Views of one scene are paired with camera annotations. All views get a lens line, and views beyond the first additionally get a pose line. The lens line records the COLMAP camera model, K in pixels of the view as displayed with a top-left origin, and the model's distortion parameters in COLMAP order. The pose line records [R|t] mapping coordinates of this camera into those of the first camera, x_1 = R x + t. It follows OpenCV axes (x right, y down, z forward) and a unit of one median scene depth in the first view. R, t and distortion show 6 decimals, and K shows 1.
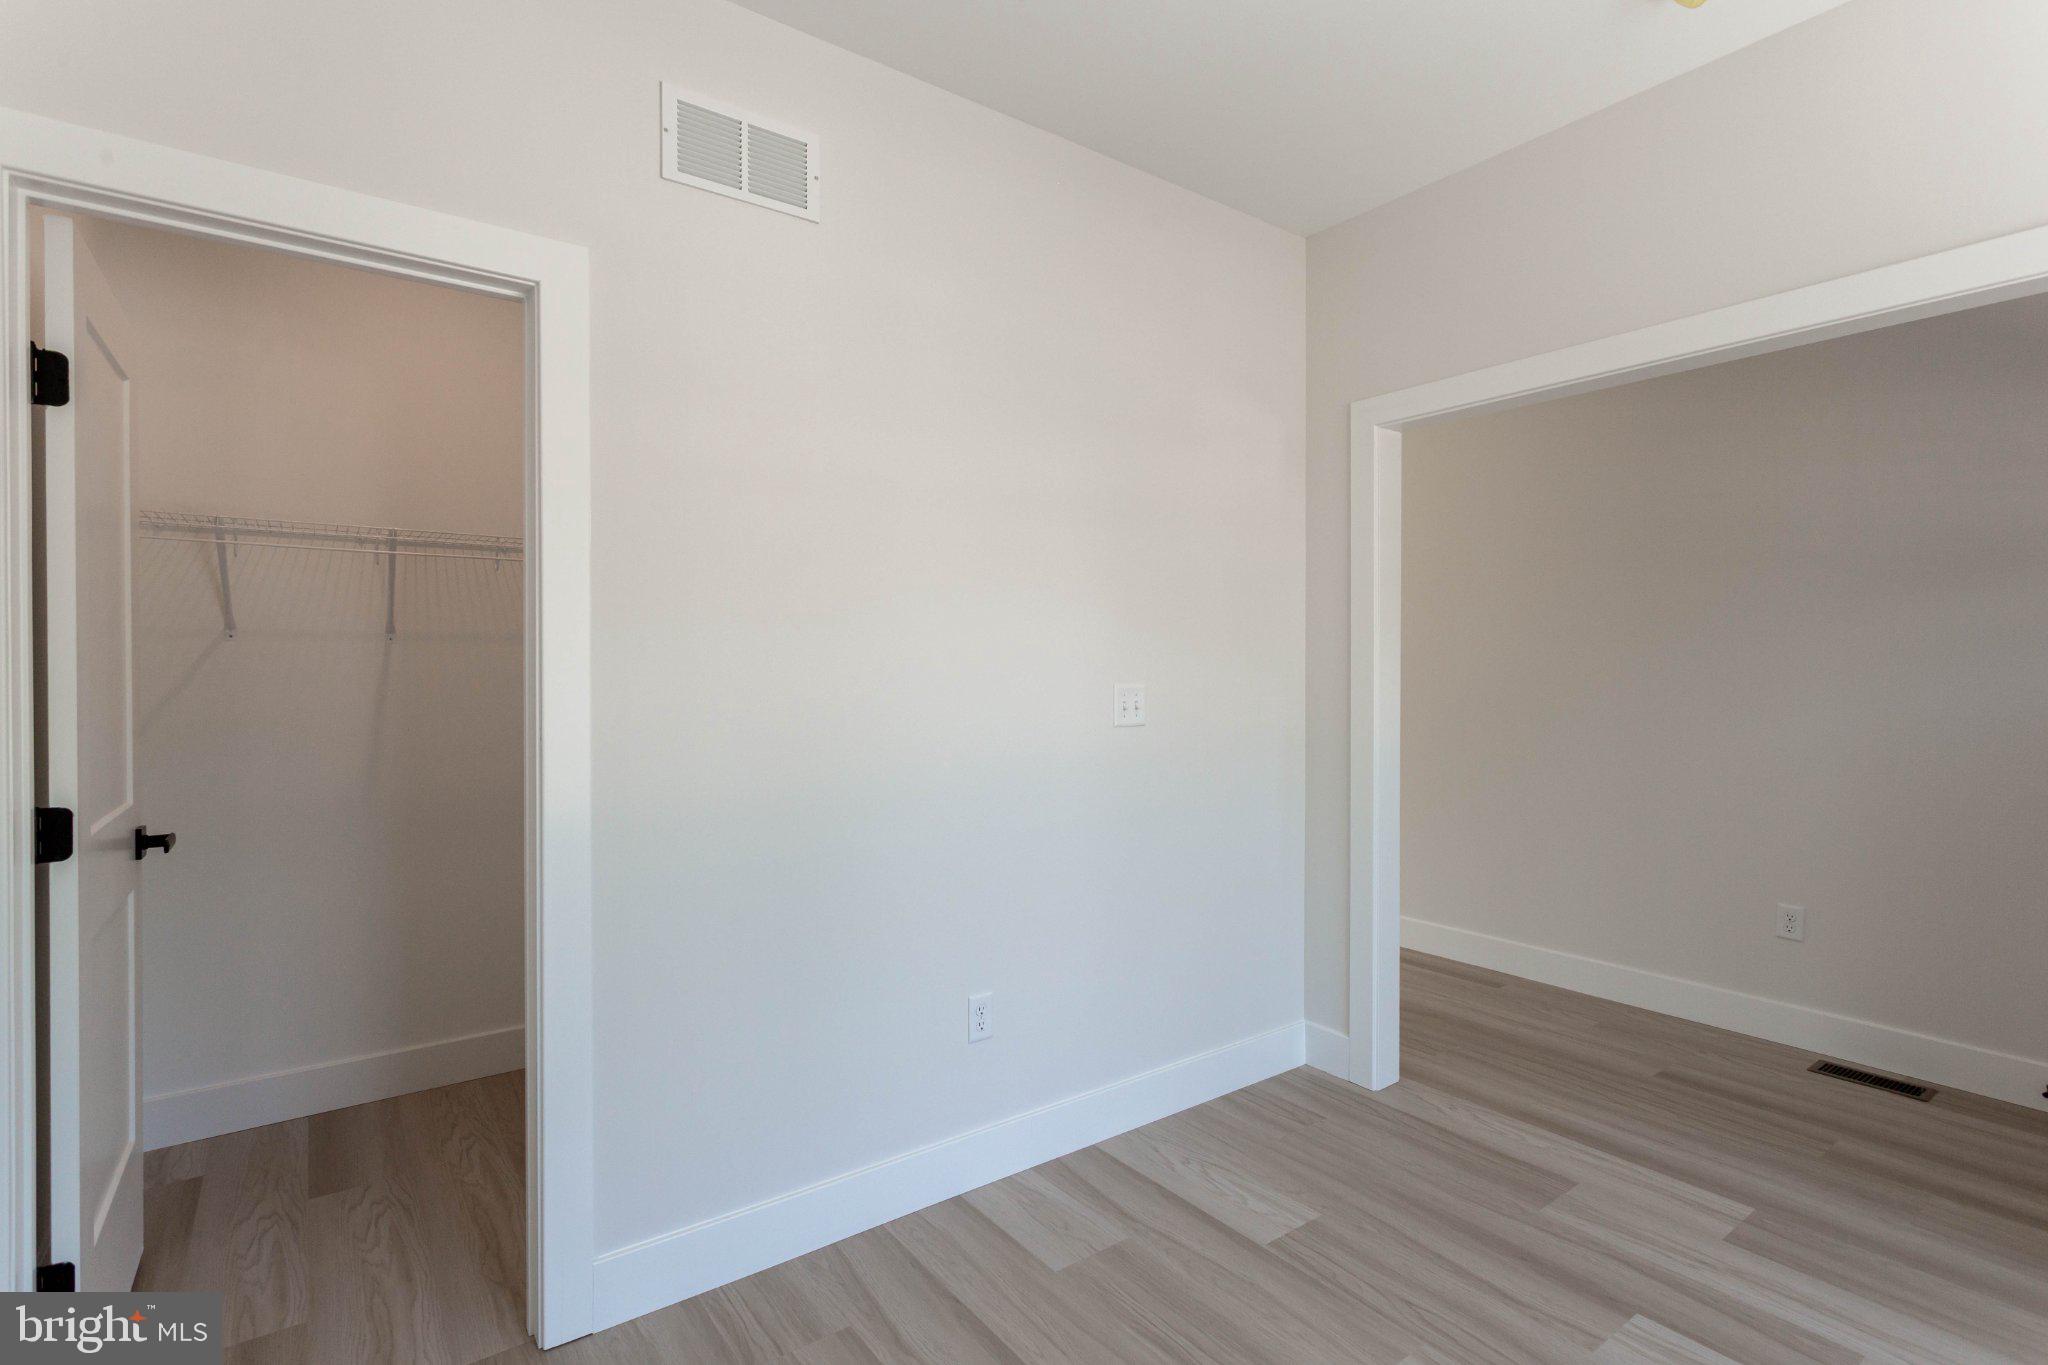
lens RADIAL K [[968.5, 0, 1024.0], [0, 968.5, 682.5], [0, 0, 1]] dist [0.037685, -0.000223]
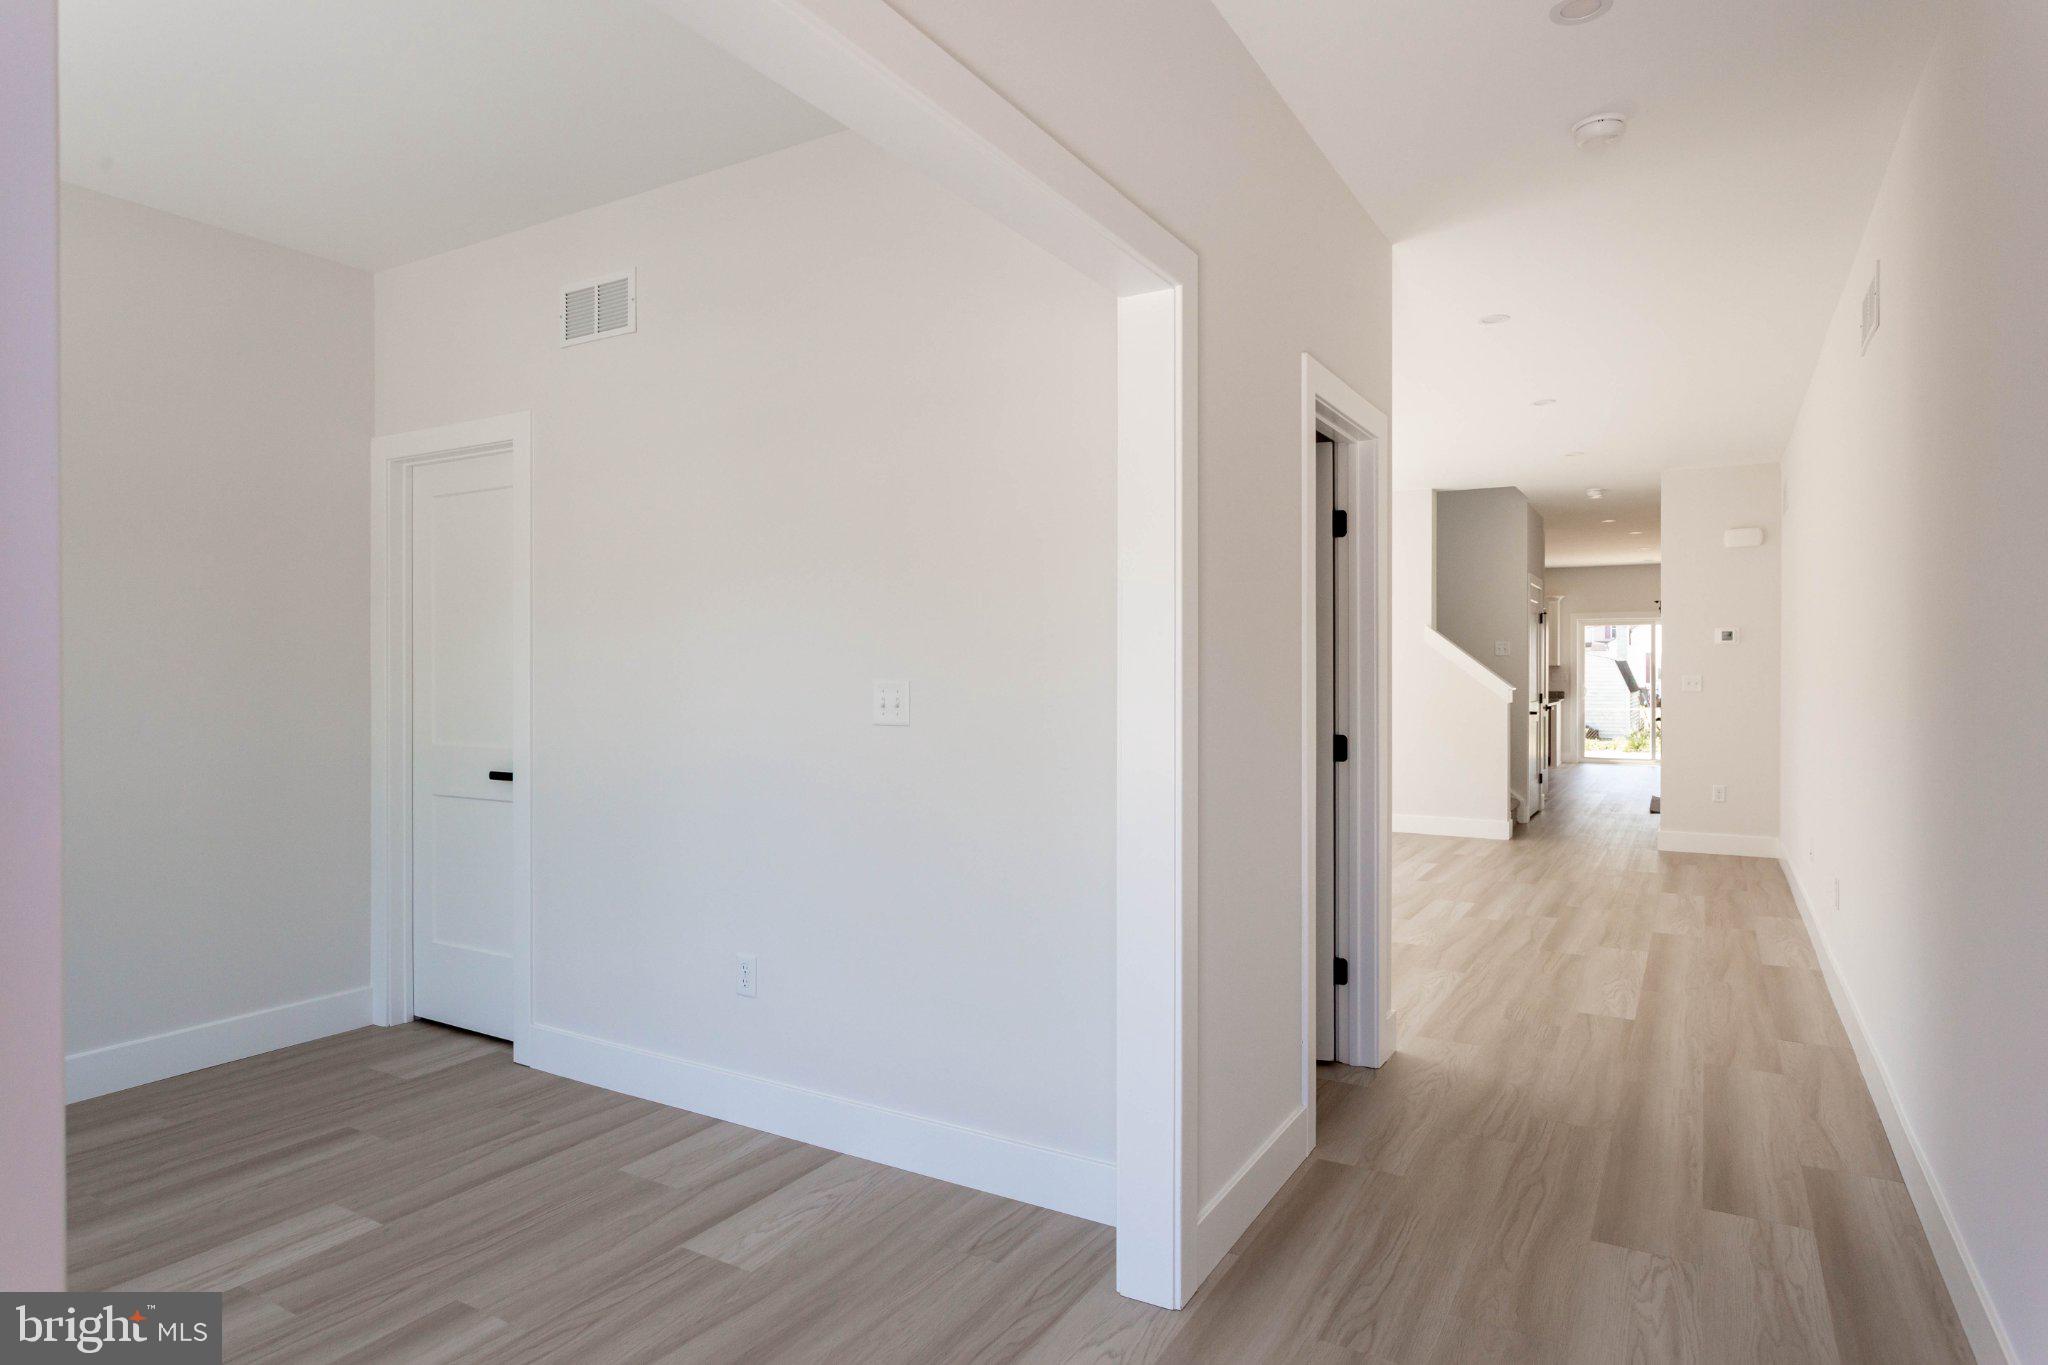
lens RADIAL K [[1157.9, 0, 1024.0], [0, 1157.9, 682.5], [0, 0, 1]] dist [0.032161, 0.000302]
pose [[0.396524, 0.011242, -0.917955, 1.355686], [-0.016166, 0.999855, 0.005262, -0.003724], [0.917882, 0.012753, 0.396649, 0.790013]]
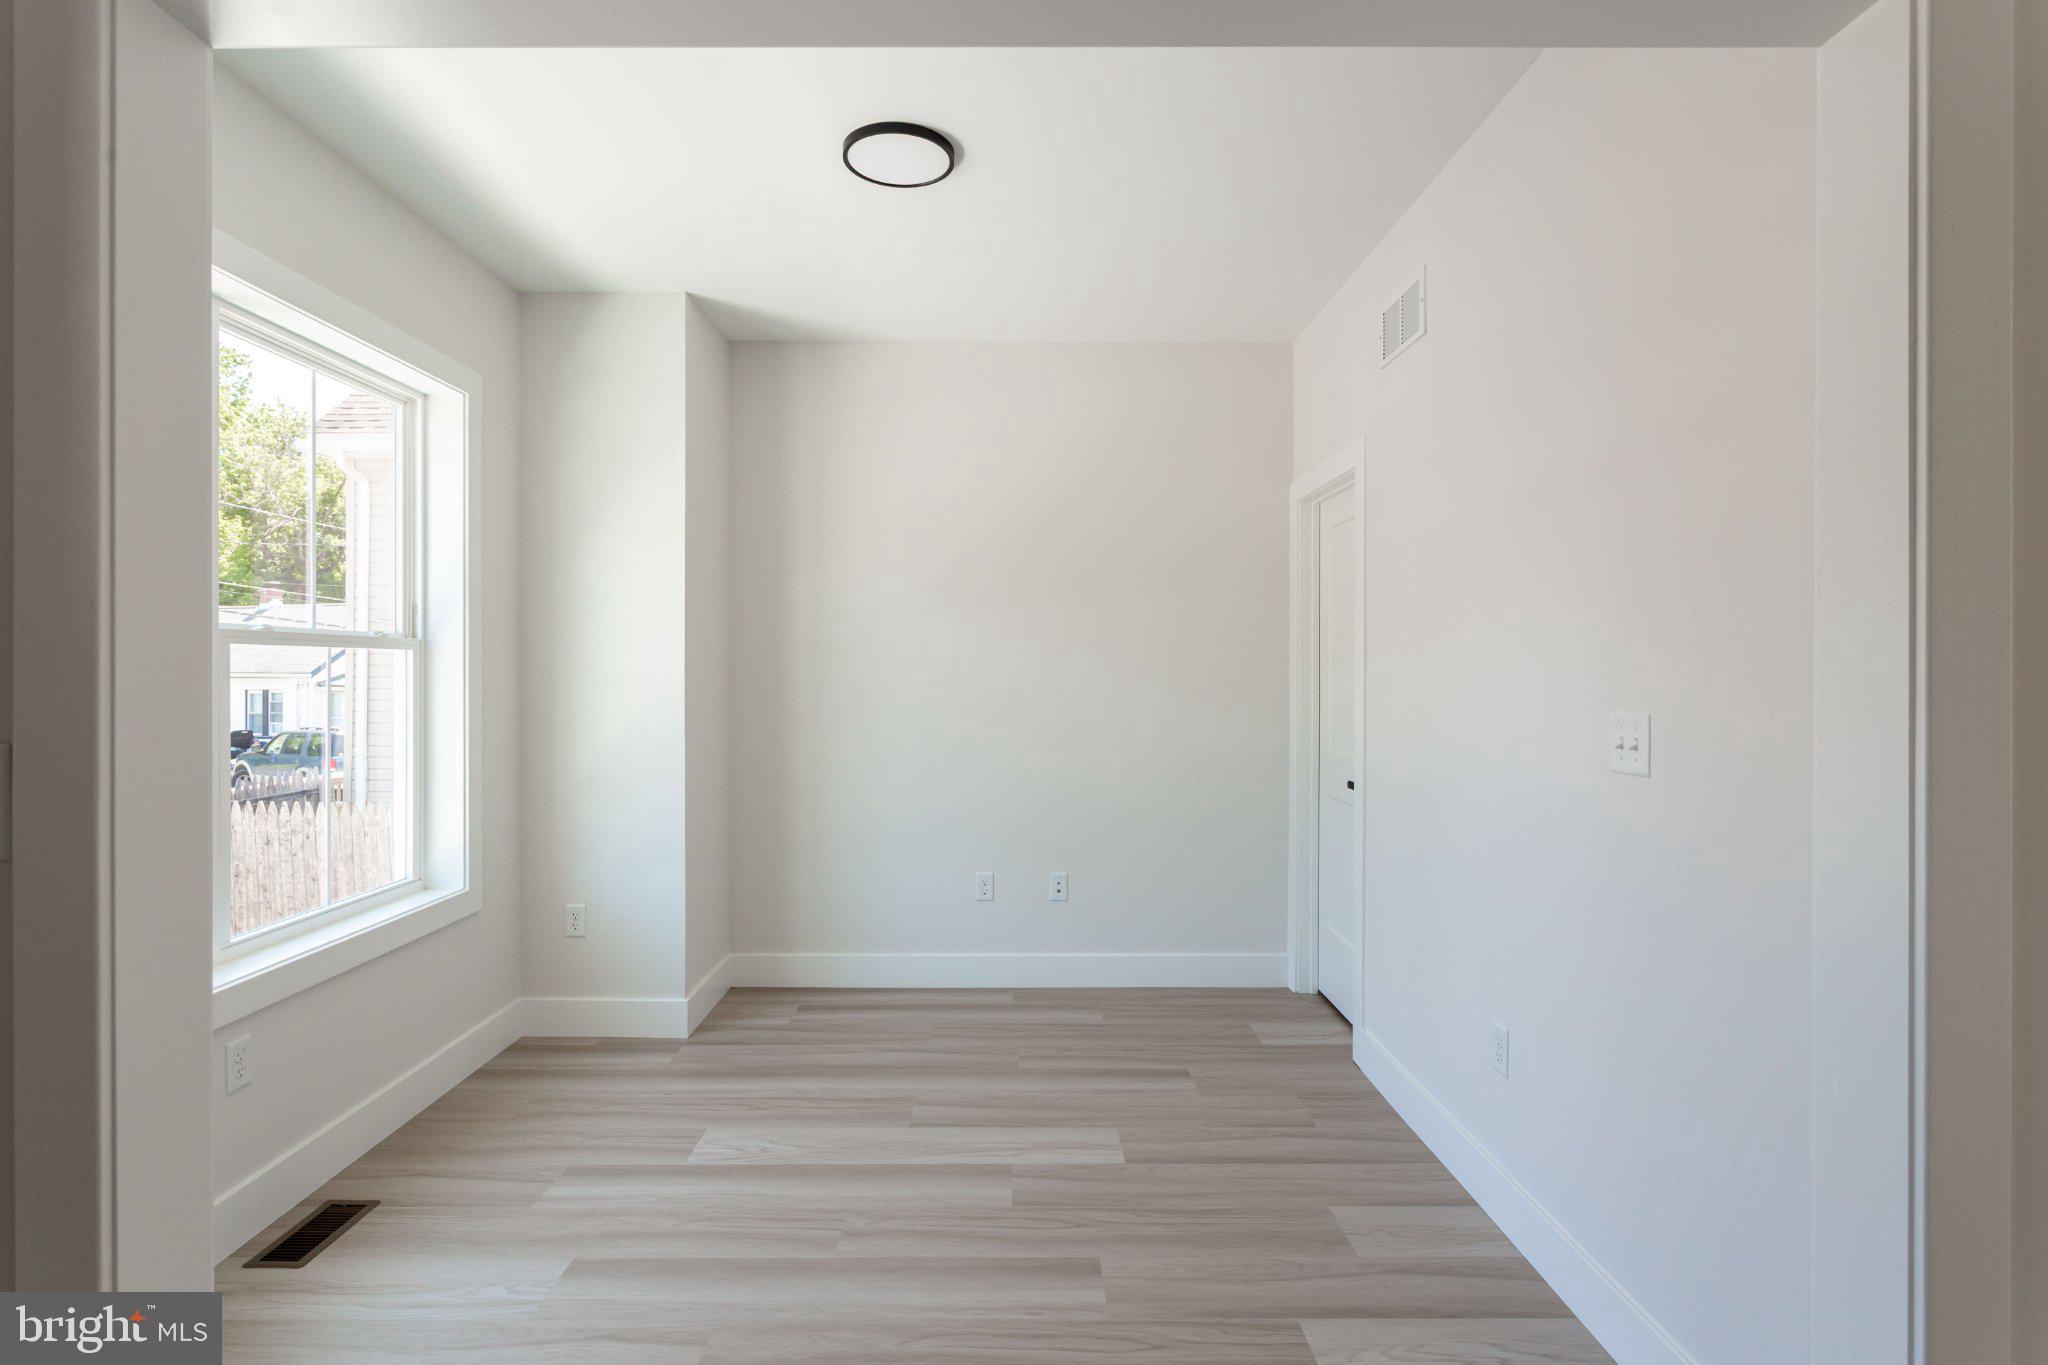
lens RADIAL K [[1025.5, 0, 1024.0], [0, 1025.5, 682.5], [0, 0, 1]] dist [0.002167, 0.000929]
pose [[-0.577018, 0.013029, -0.816628, 1.086054], [-0.010673, 0.999667, 0.023491, -0.036202], [0.816662, 0.022270, -0.576687, 1.242755]]
